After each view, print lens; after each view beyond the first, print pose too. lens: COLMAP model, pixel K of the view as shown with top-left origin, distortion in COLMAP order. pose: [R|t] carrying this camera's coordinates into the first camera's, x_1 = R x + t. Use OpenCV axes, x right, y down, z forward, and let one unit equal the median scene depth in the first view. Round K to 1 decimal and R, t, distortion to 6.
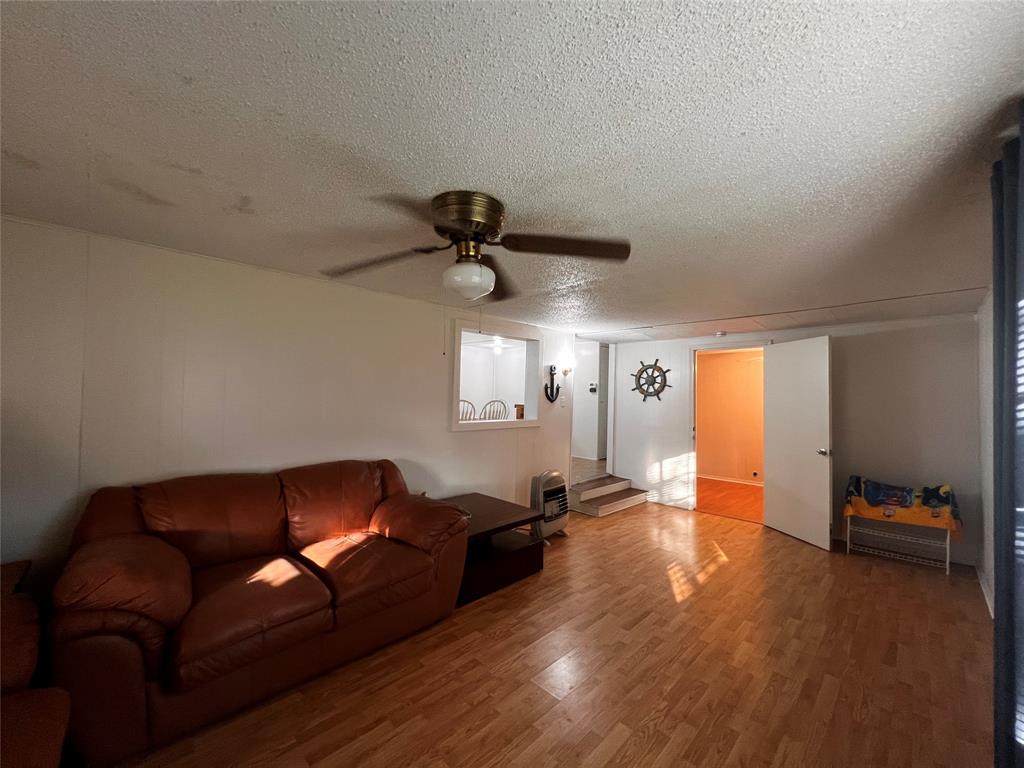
lens RADIAL K [[408.5, 0, 514.3], [0, 408.5, 385.1], [0, 0, 1]] dist [-0.000924, 0.000140]
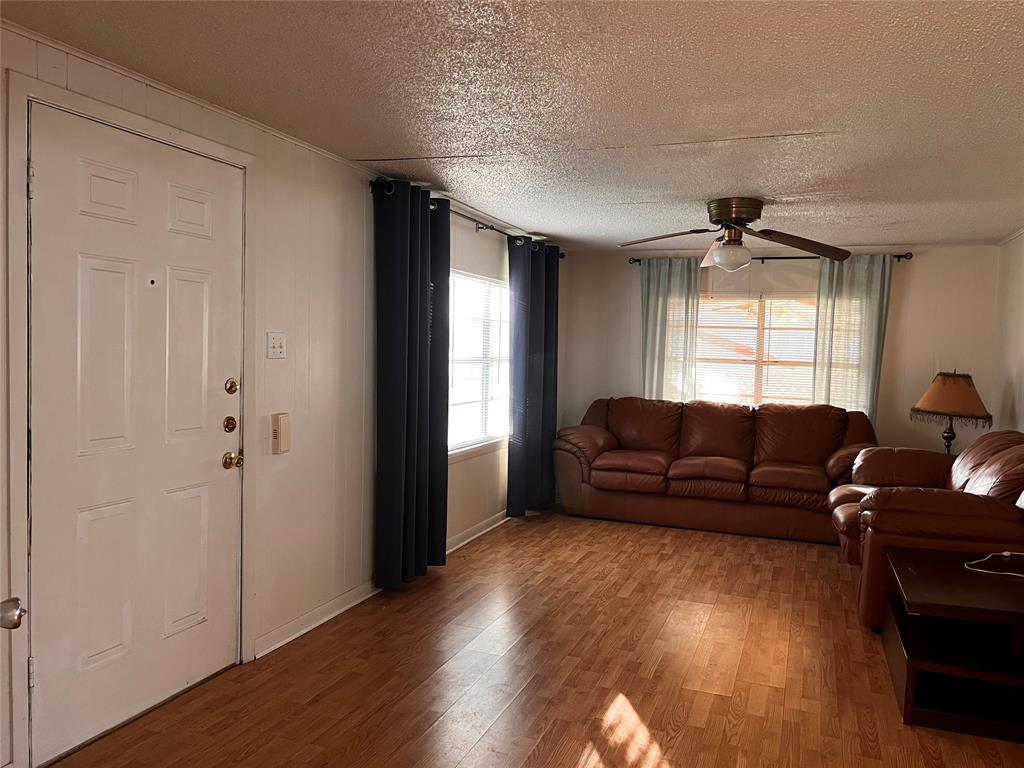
lens RADIAL K [[772.1, 0, 516.2], [0, 772.1, 385.5], [0, 0, 1]] dist [0.058953, -0.000306]
pose [[-0.915435, -0.018879, -0.402022, 0.906126], [-0.029270, 0.999377, 0.019719, 0.078798], [0.401400, 0.029819, -0.915417, 1.778925]]
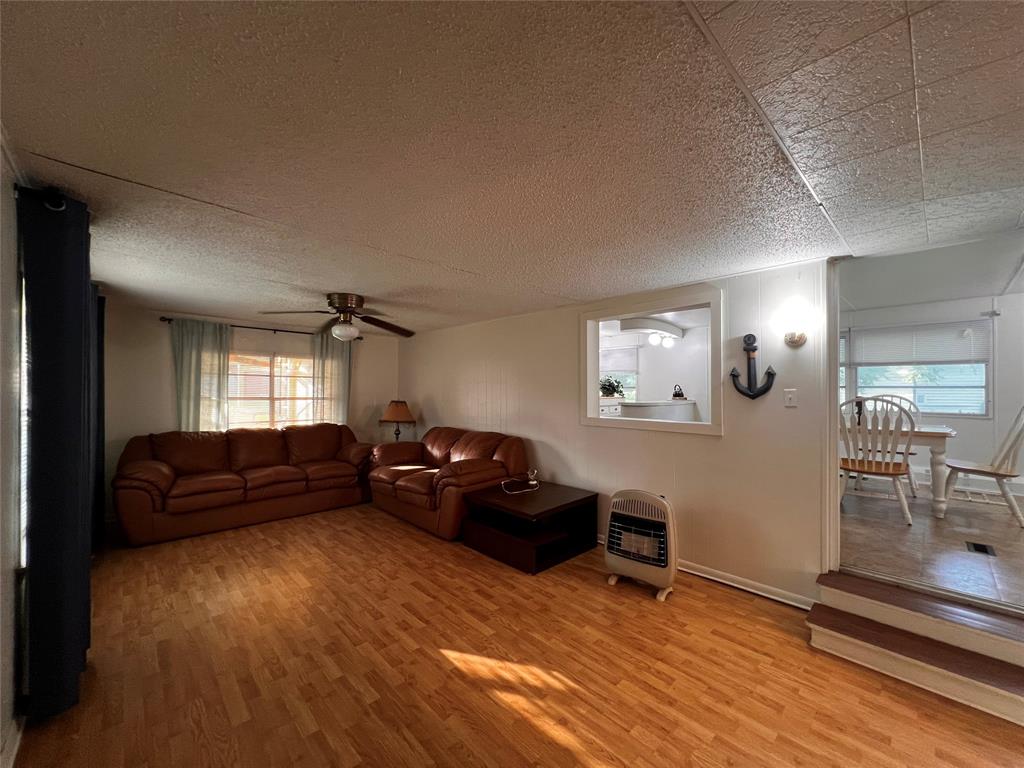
lens RADIAL K [[408.5, 0, 514.3], [0, 408.5, 385.1], [0, 0, 1]] dist [-0.000924, 0.000140]
pose [[-0.024710, -0.030339, -0.999234, 1.109652], [0.022036, 0.999280, -0.030886, 0.054392], [0.999452, -0.022782, -0.024023, 1.092595]]
